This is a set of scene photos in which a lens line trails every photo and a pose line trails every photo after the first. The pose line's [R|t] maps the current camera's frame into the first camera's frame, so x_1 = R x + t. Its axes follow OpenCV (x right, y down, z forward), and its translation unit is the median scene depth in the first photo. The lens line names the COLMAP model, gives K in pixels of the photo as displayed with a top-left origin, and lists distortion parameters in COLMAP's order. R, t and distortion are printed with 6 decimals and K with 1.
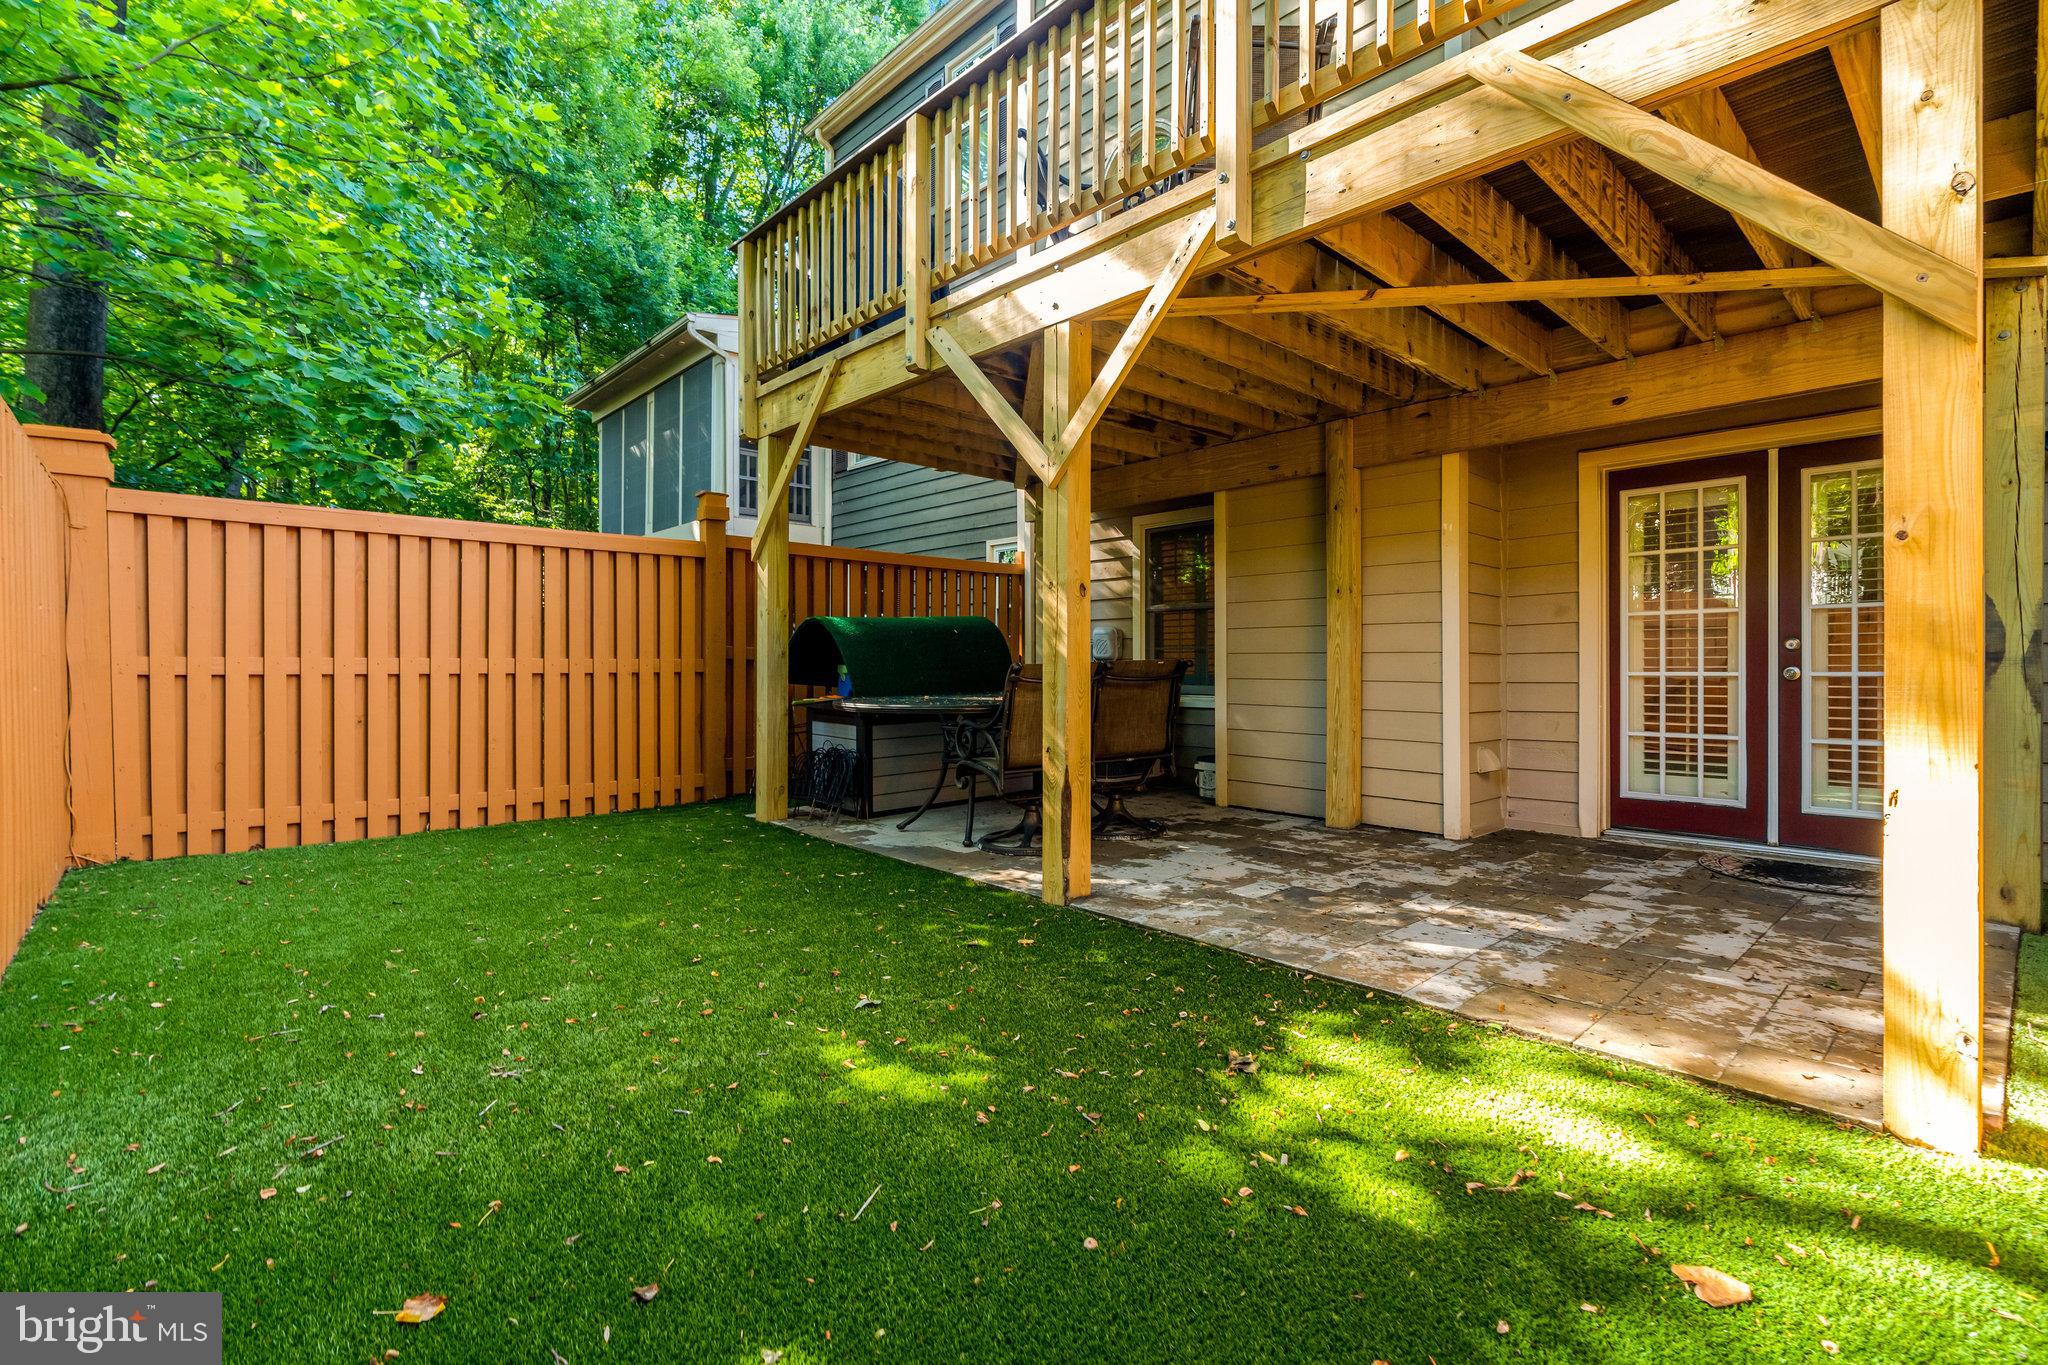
lens RADIAL K [[935.2, 0, 1025.7], [0, 935.2, 666.6], [0, 0, 1]] dist [-0.013017, 0.002611]
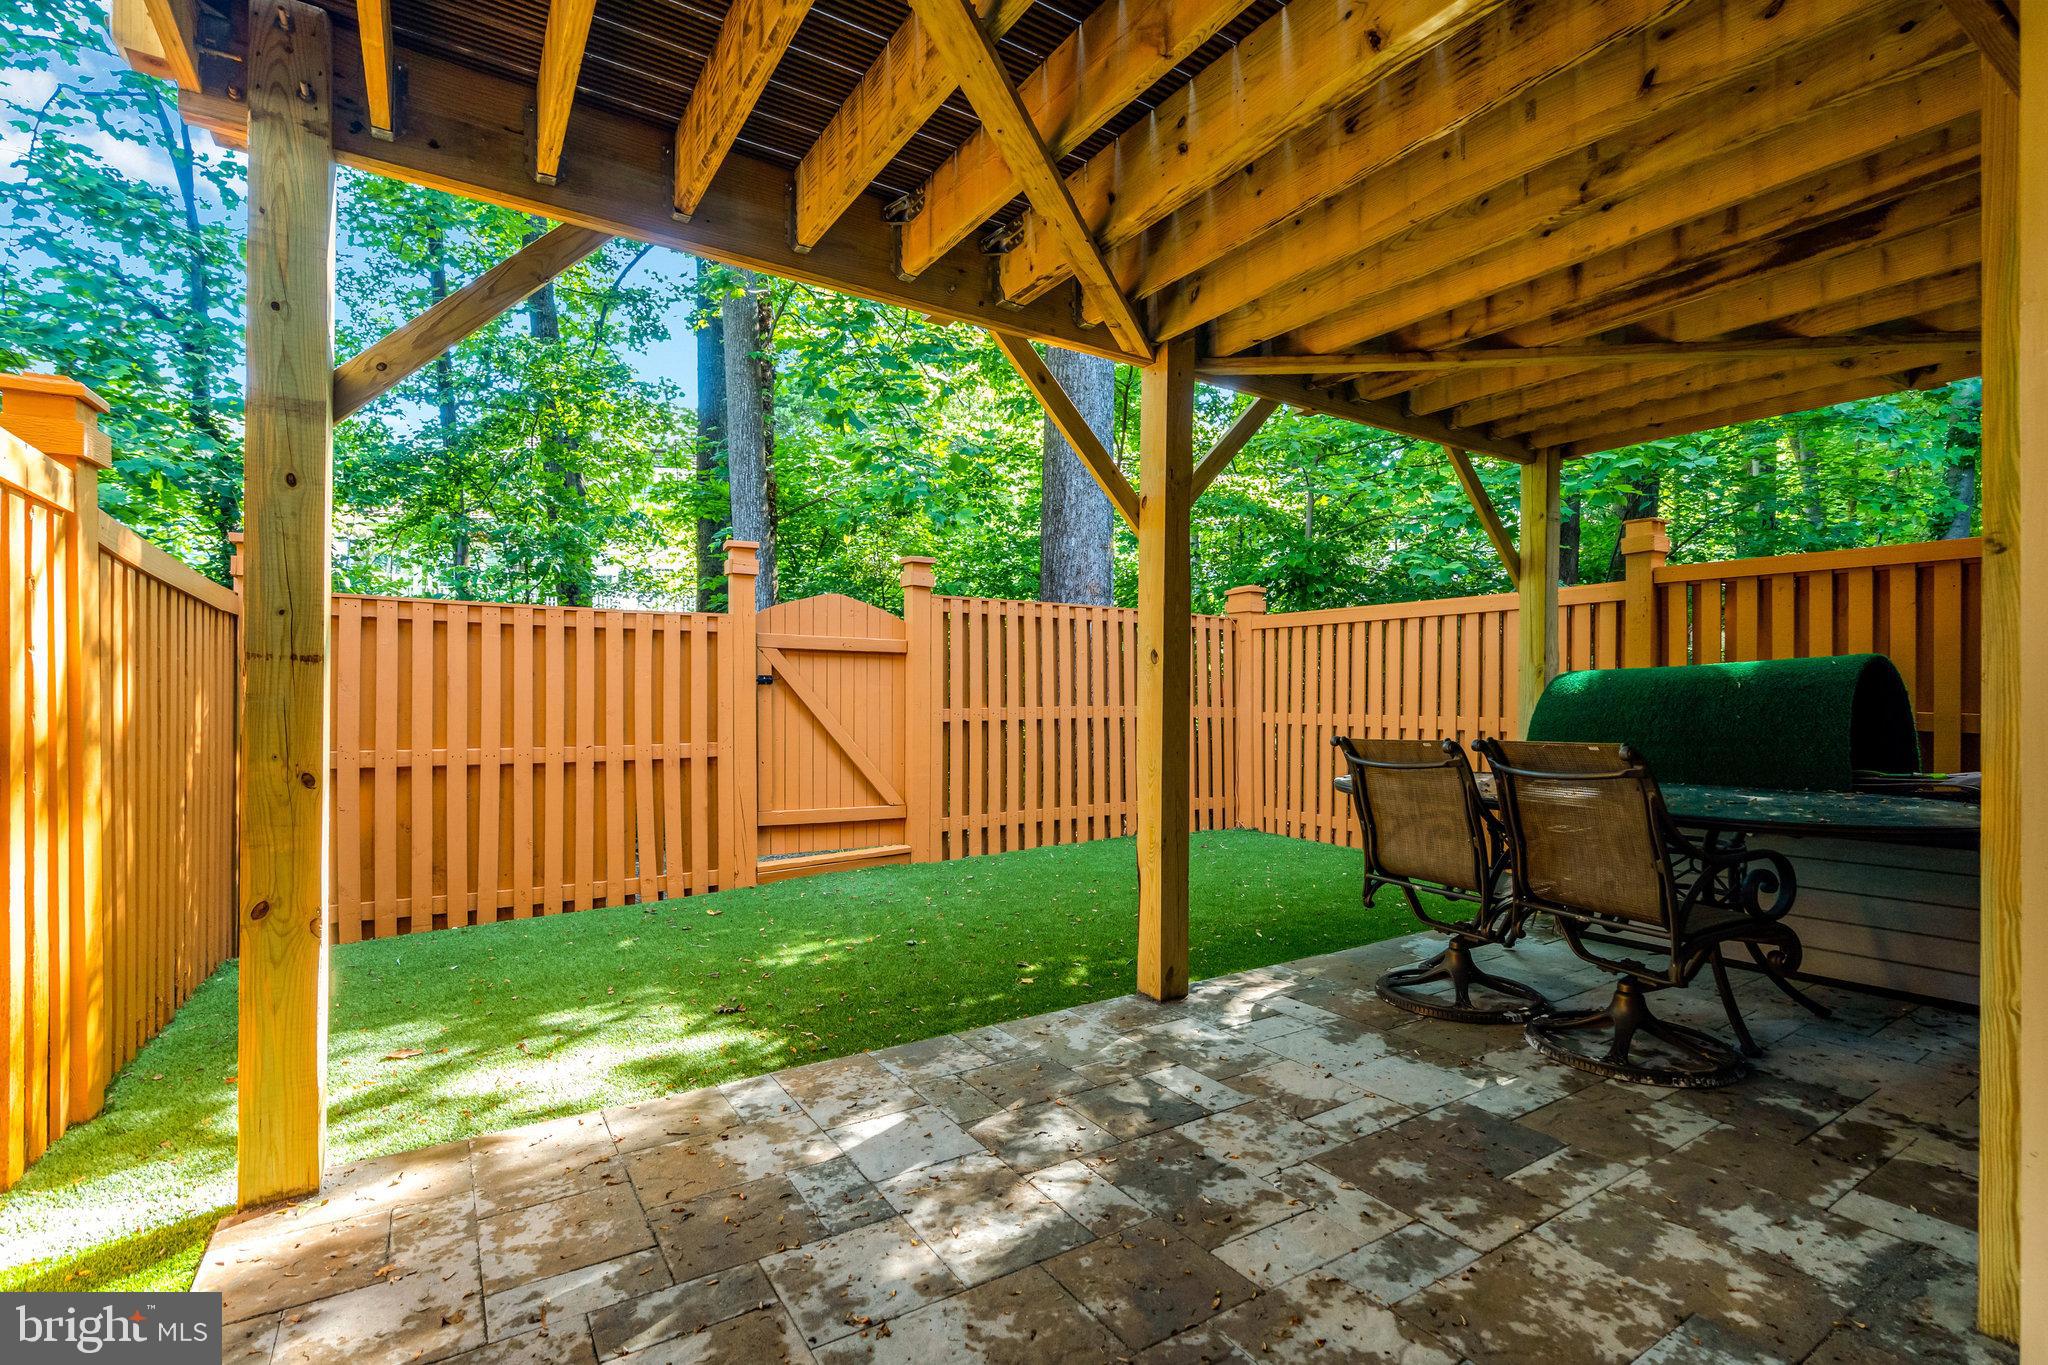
lens RADIAL K [[935.2, 0, 1023.8], [0, 935.2, 691.1], [0, 0, 1]] dist [-0.013017, 0.002611]
pose [[-0.158636, -0.004255, -0.987328, 1.381251], [-0.015053, 0.999885, -0.001891, -0.061422], [0.987222, 0.014563, -0.158682, 1.458976]]
